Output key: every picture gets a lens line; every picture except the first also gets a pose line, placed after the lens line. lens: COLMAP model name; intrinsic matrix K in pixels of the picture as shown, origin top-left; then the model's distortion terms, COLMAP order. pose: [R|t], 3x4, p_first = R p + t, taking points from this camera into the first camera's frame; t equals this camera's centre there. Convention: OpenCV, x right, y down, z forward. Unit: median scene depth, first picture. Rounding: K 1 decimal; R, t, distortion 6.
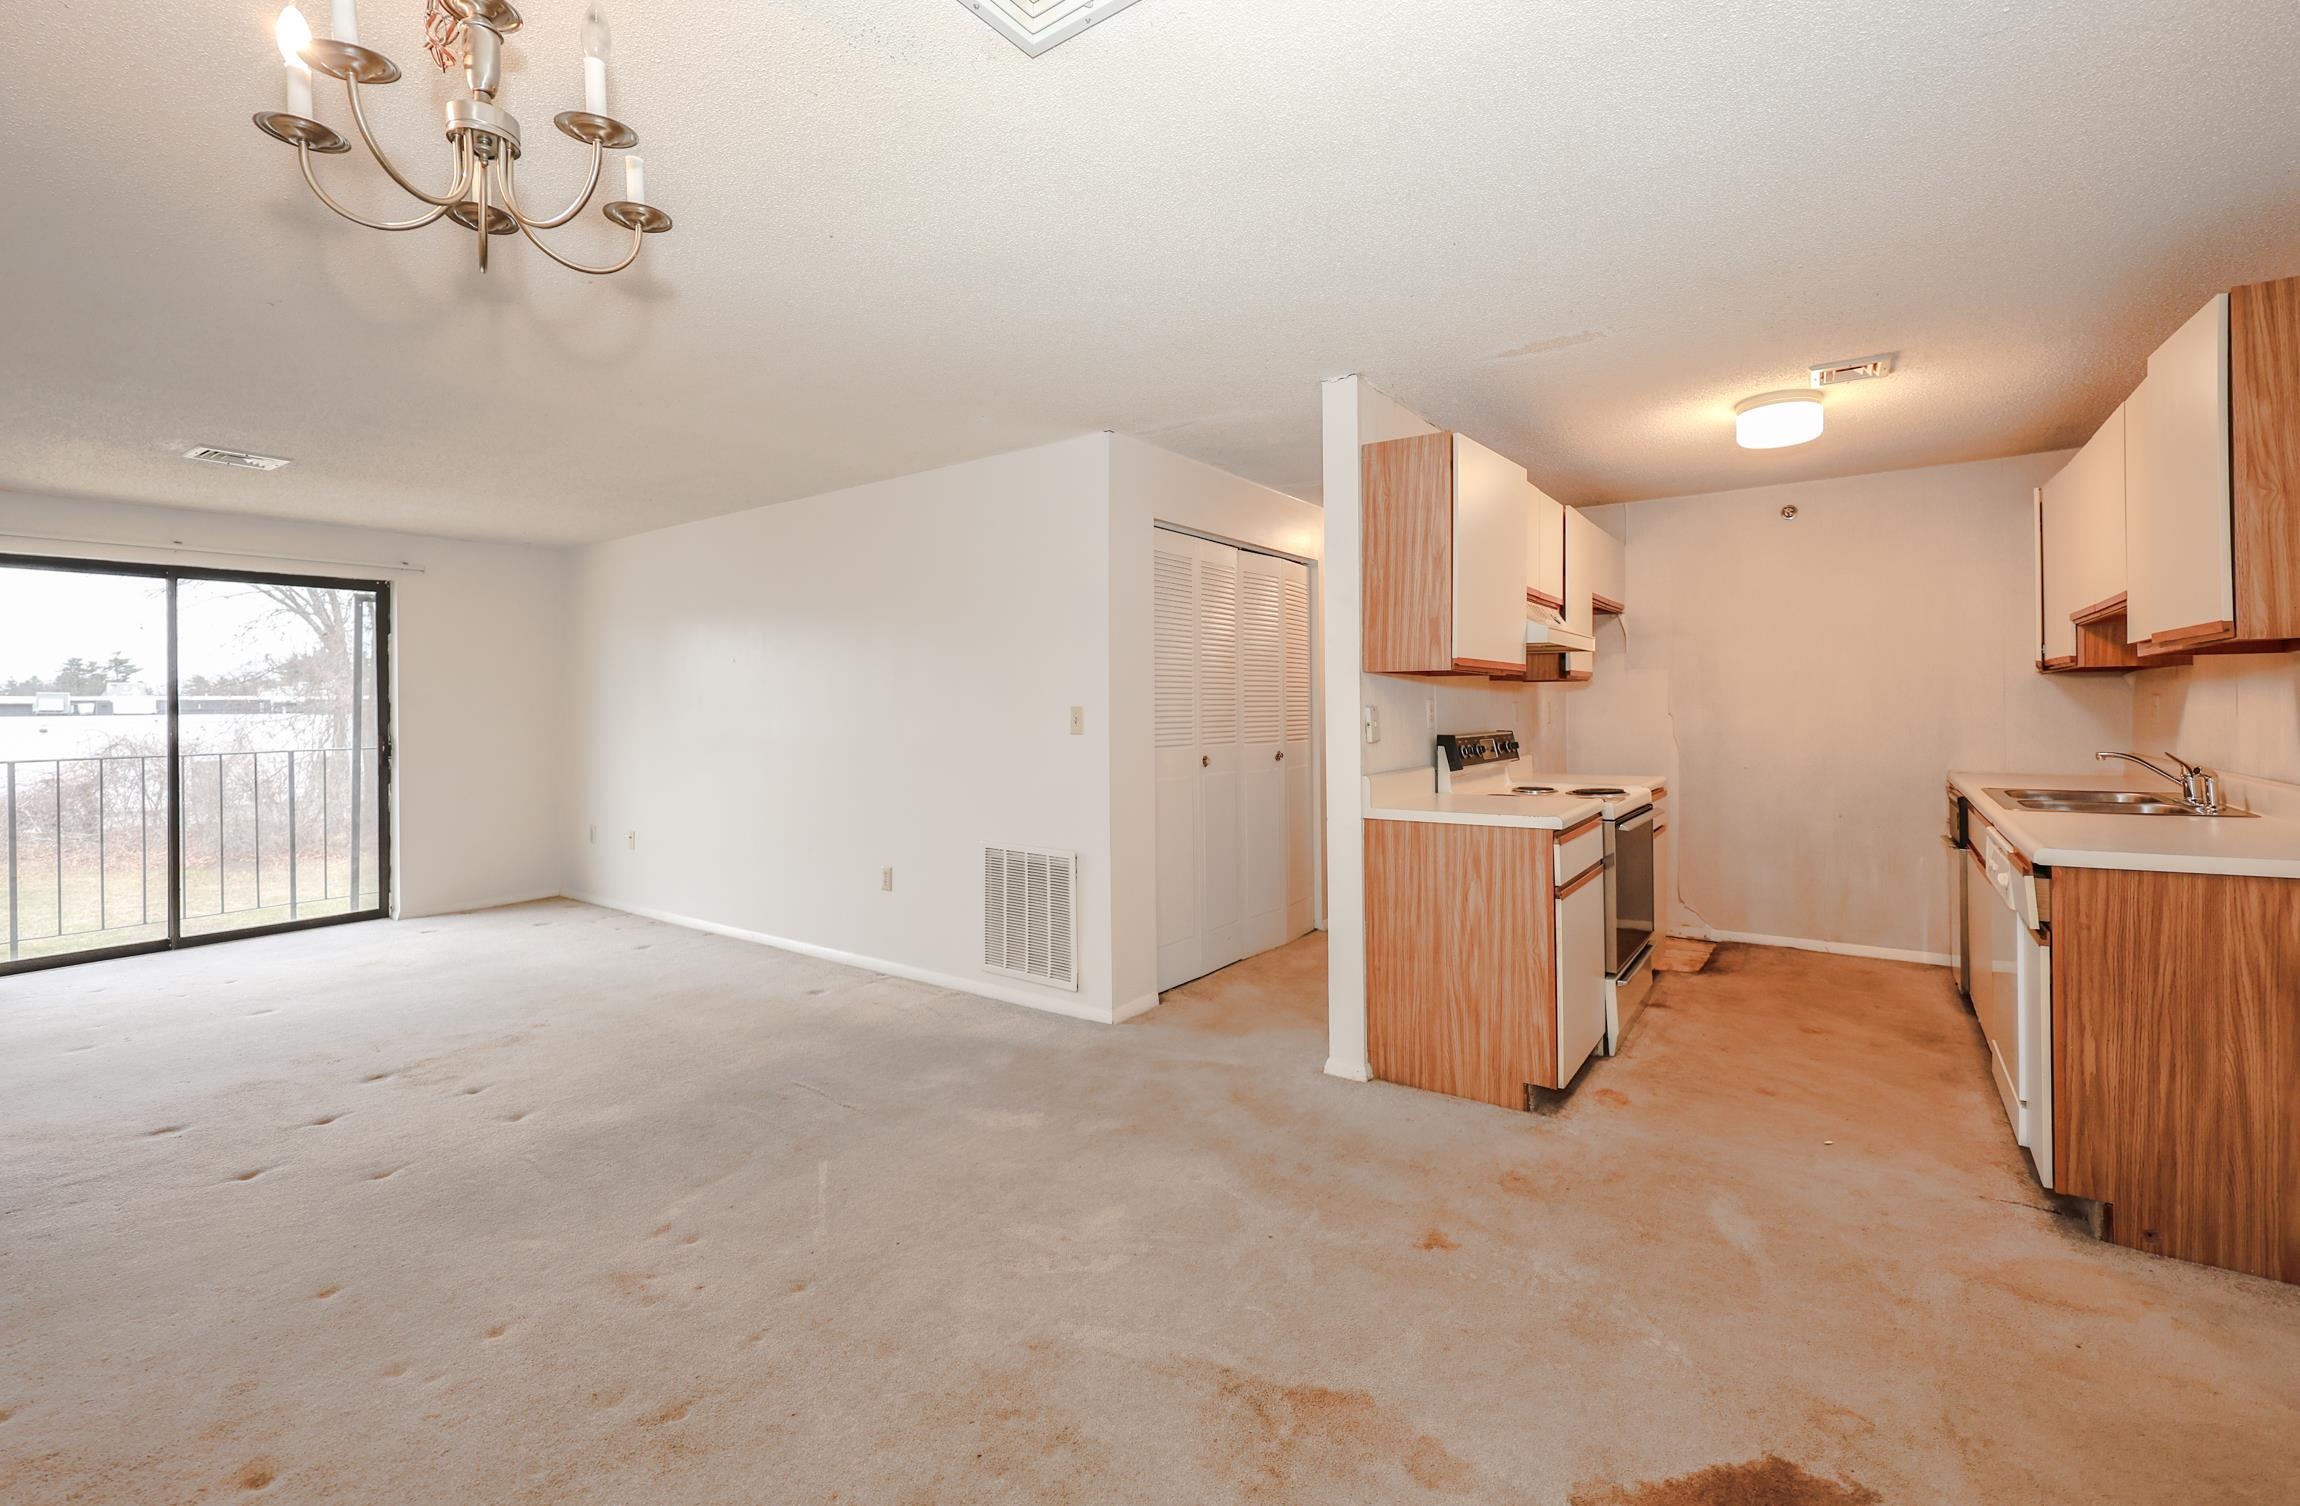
lens RADIAL K [[995.0, 0, 1165.4], [0, 995.0, 714.8], [0, 0, 1]] dist [0.000188, 0.000645]
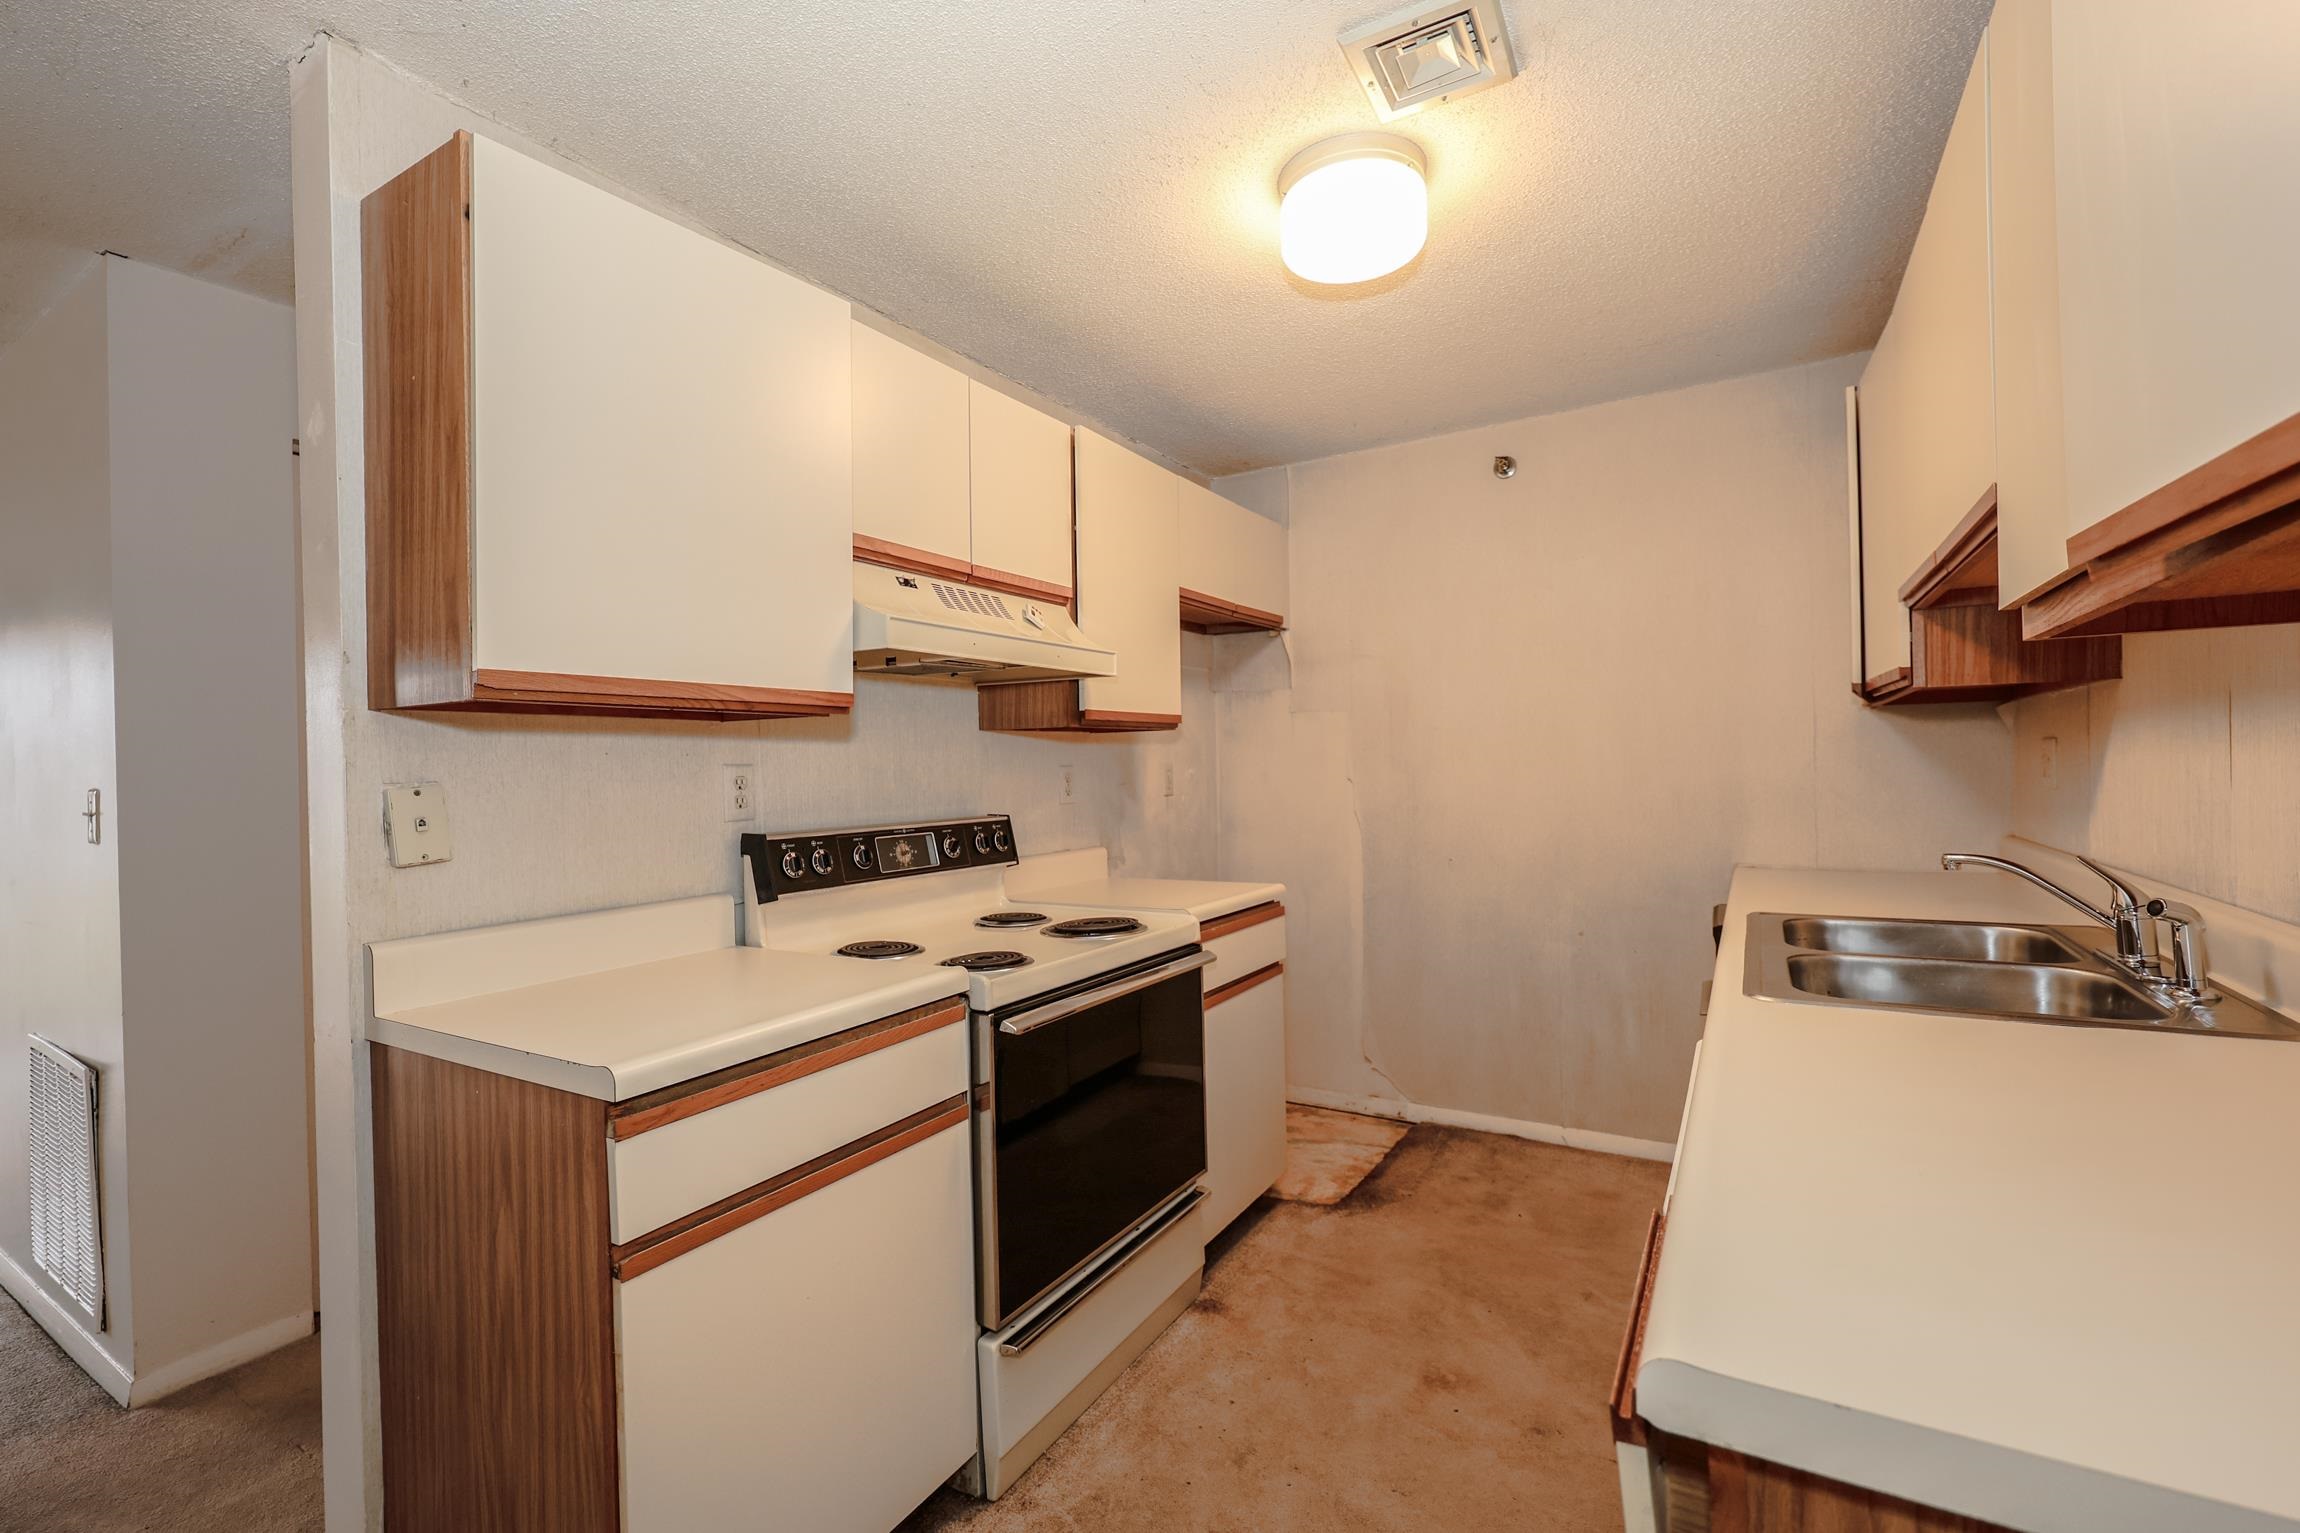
lens RADIAL K [[970.7, 0, 1160.9], [0, 970.7, 781.8], [0, 0, 1]] dist [0.004324, -0.000235]
pose [[0.998413, -0.016501, 0.053846, 0.480915], [0.016168, 0.999847, 0.006609, -0.007151], [-0.053947, -0.005728, 0.998527, 0.496049]]
